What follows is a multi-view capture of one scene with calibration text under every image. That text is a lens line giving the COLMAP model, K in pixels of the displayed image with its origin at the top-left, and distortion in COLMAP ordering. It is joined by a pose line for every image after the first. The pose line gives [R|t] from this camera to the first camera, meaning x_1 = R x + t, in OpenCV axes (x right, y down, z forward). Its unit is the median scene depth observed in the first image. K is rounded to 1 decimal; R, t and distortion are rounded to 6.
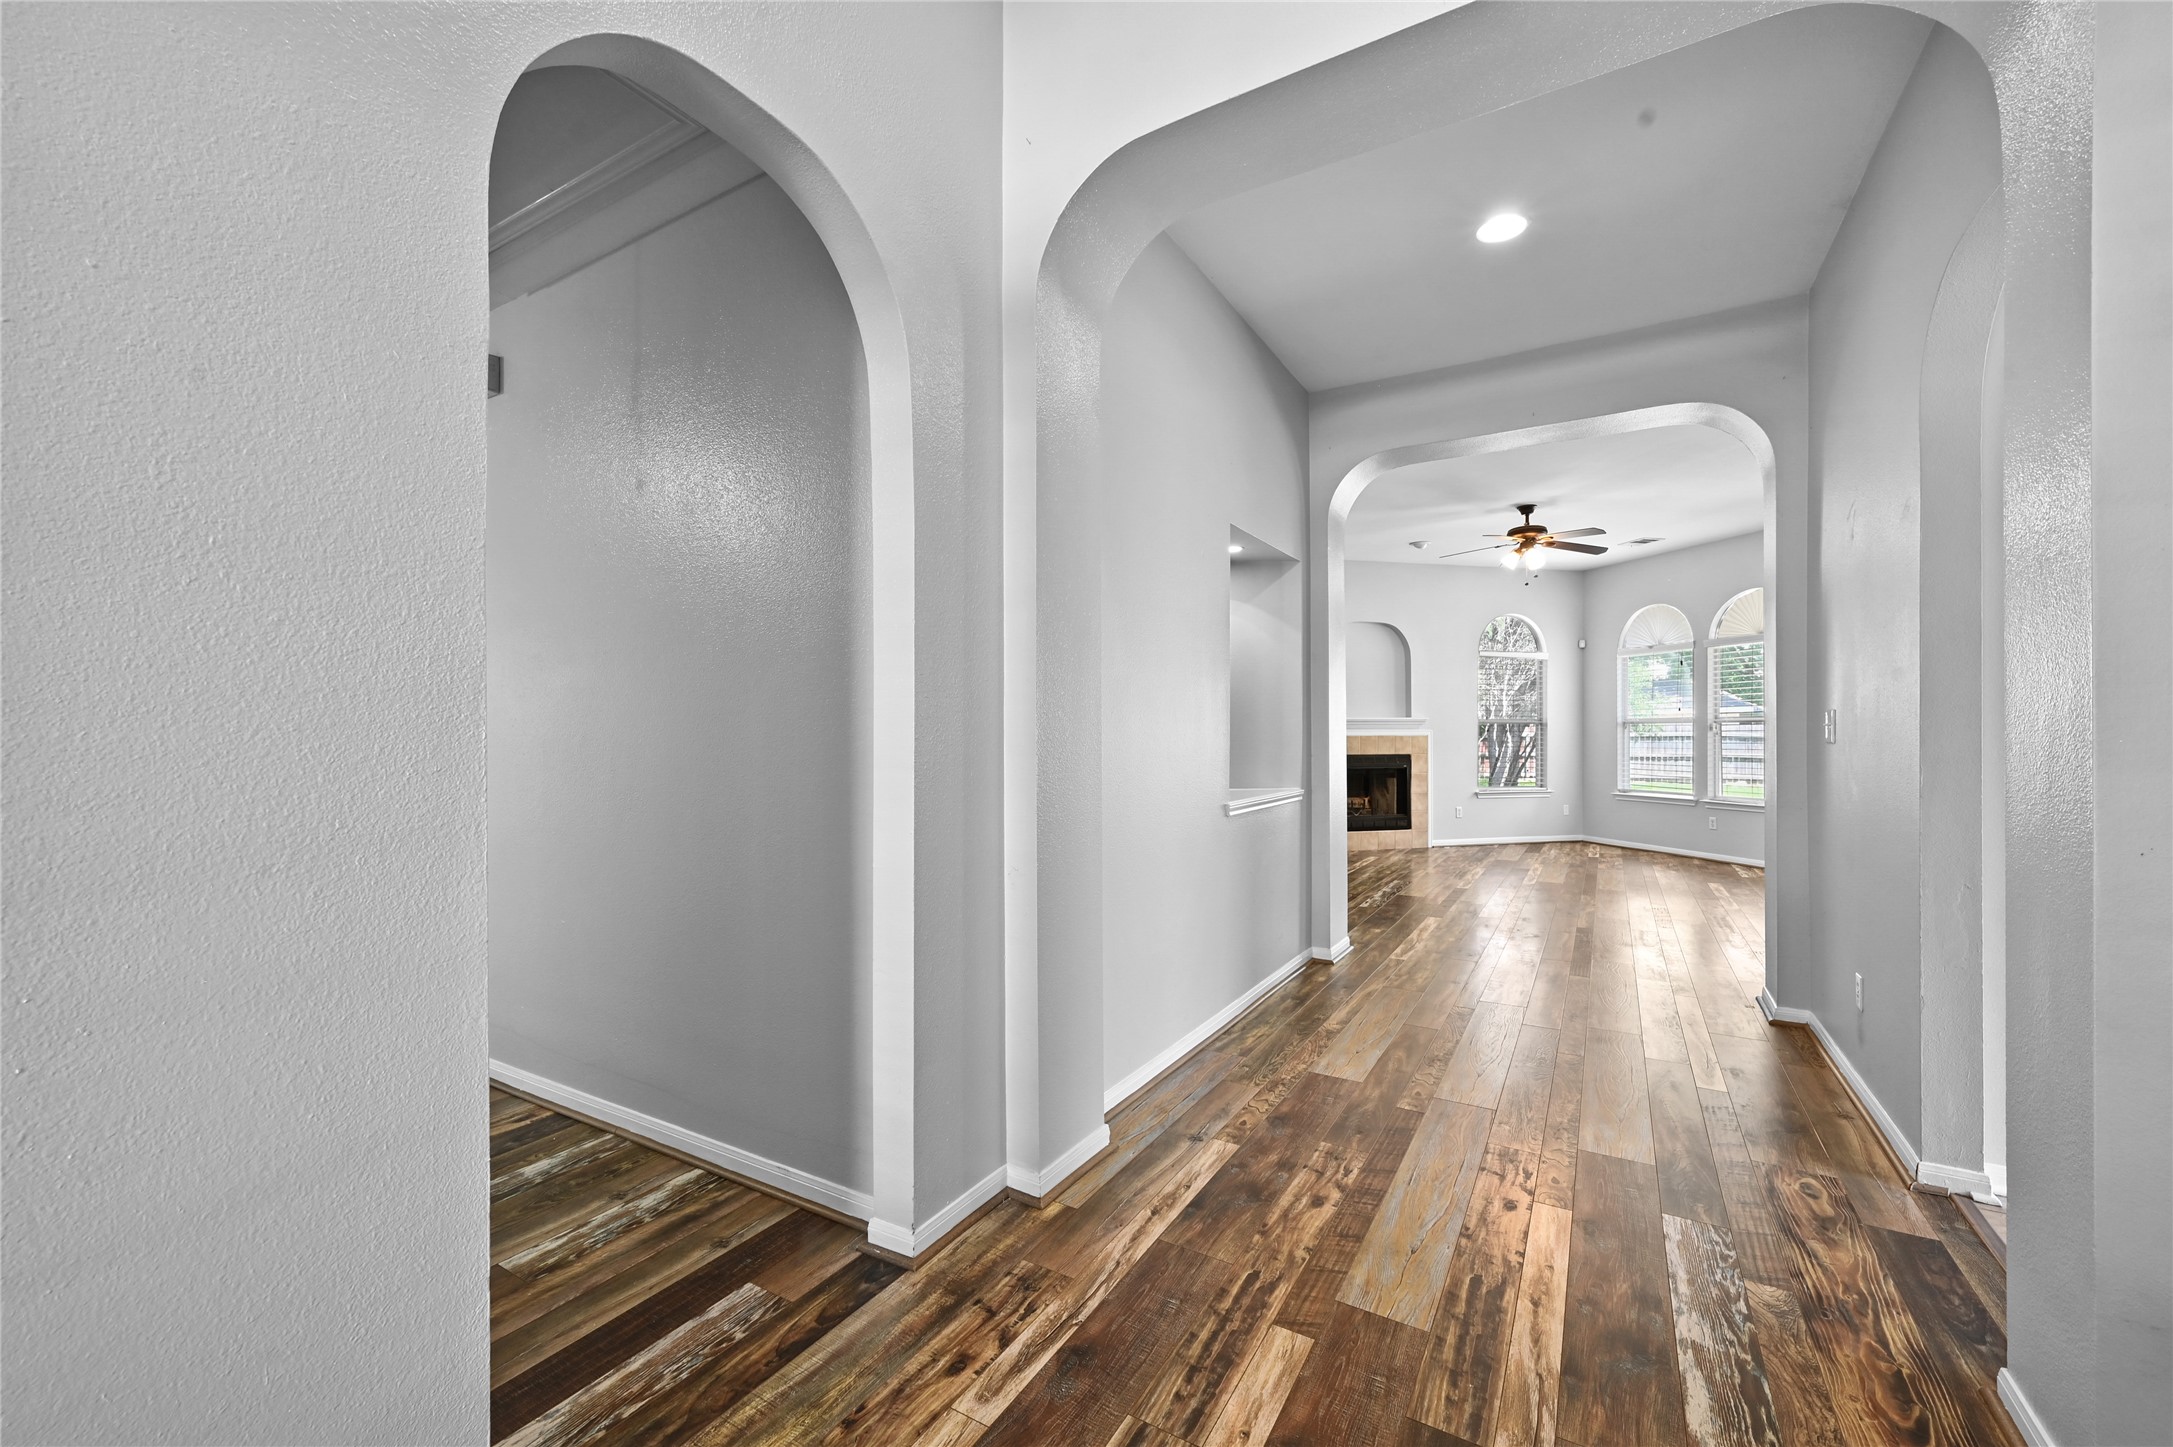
lens RADIAL K [[857.7, 0, 1086.6], [0, 857.7, 737.8], [0, 0, 1]] dist [-0.001359, 0.001012]
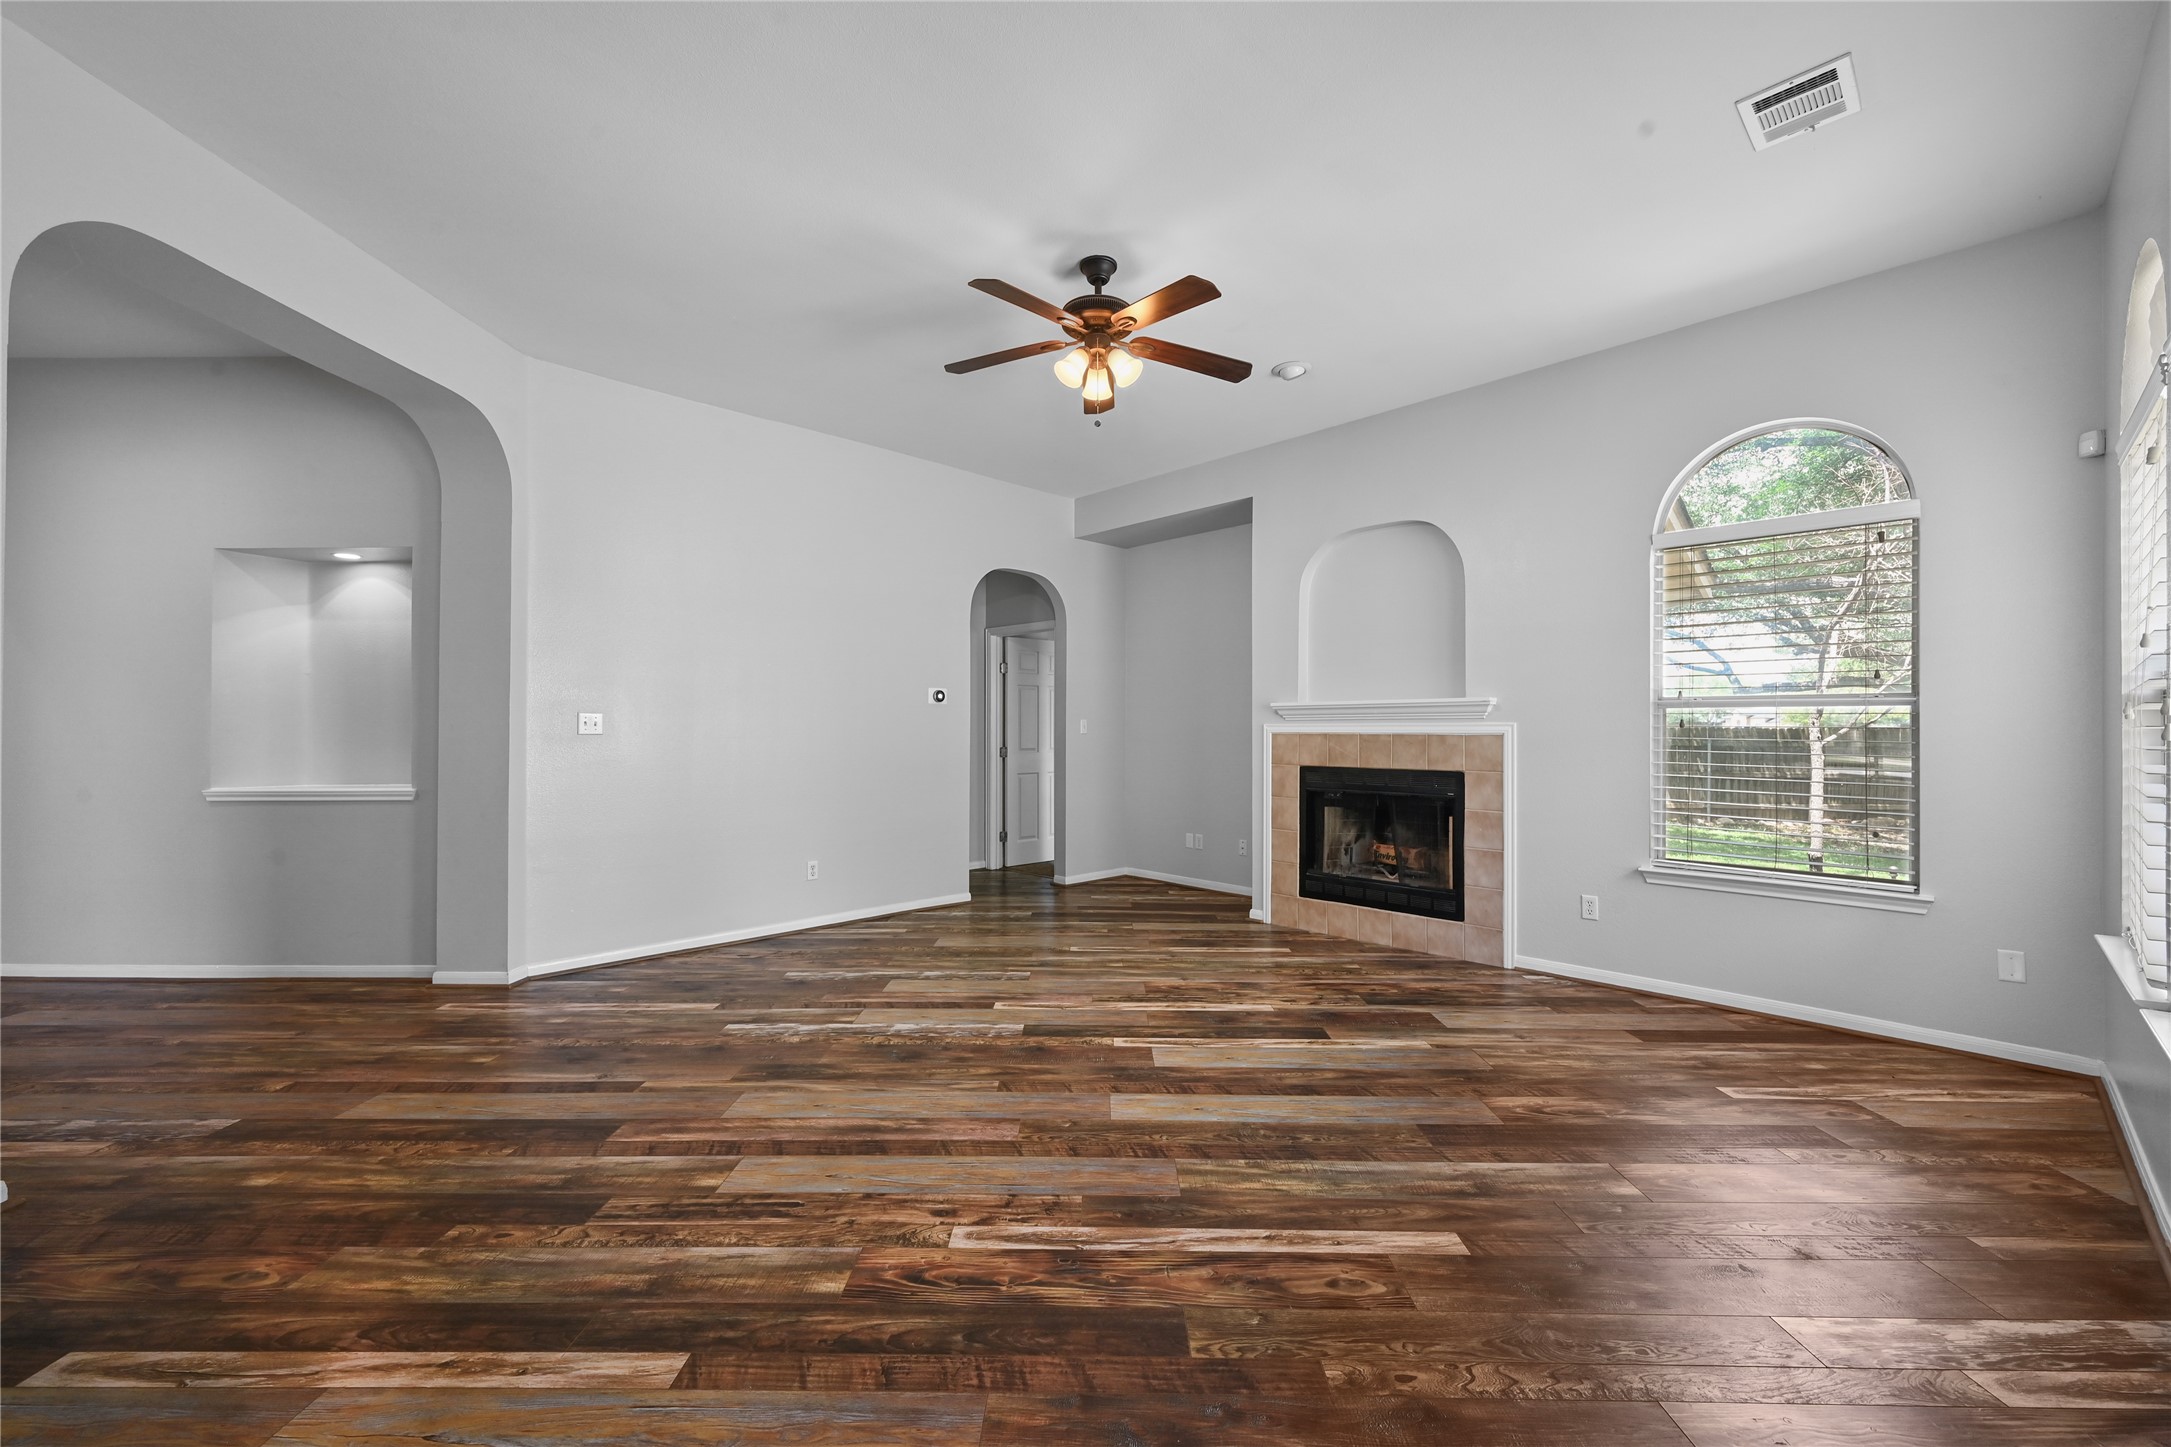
lens RADIAL K [[856.9, 0, 1087.1], [0, 856.9, 721.1], [0, 0, 1]] dist [-0.001359, 0.001012]
pose [[0.510156, -0.004828, -0.860068, 1.870018], [-0.004298, 0.999957, -0.008163, -0.013511], [0.860071, 0.007861, 0.510113, 1.497325]]
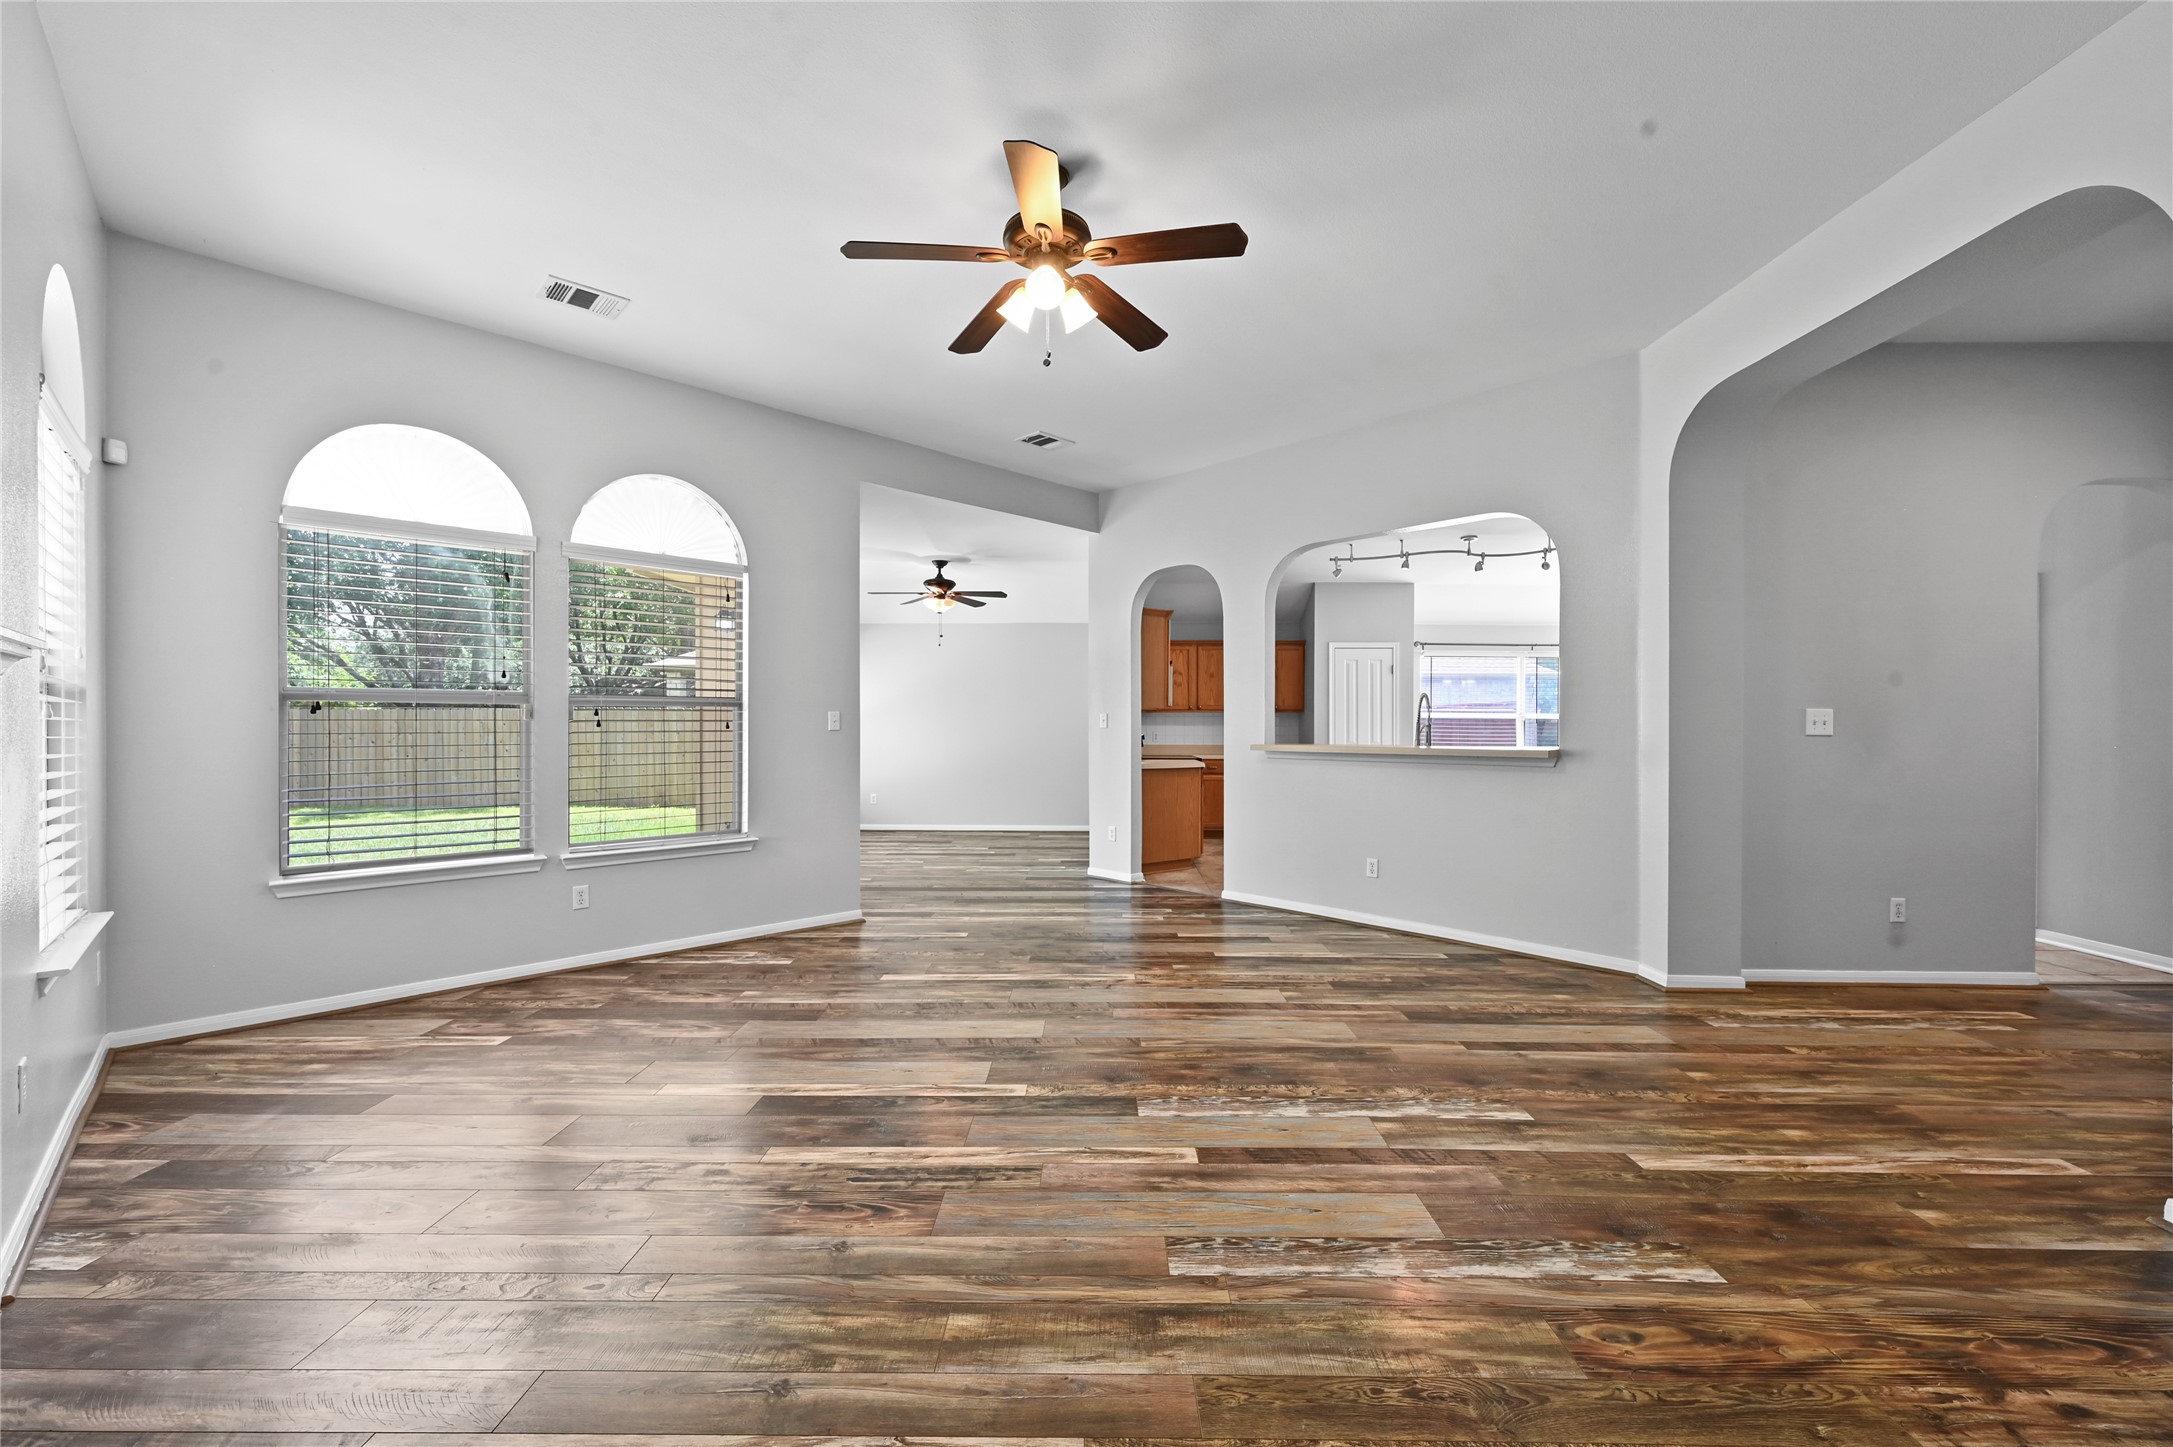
lens RADIAL K [[857.7, 0, 1085.0], [0, 857.7, 733.1], [0, 0, 1]] dist [-0.001359, 0.001012]
pose [[-0.506792, -0.006453, 0.862044, 0.295779], [0.002367, 0.999958, 0.008877, -0.010792], [-0.862065, 0.006539, -0.506755, 2.396751]]
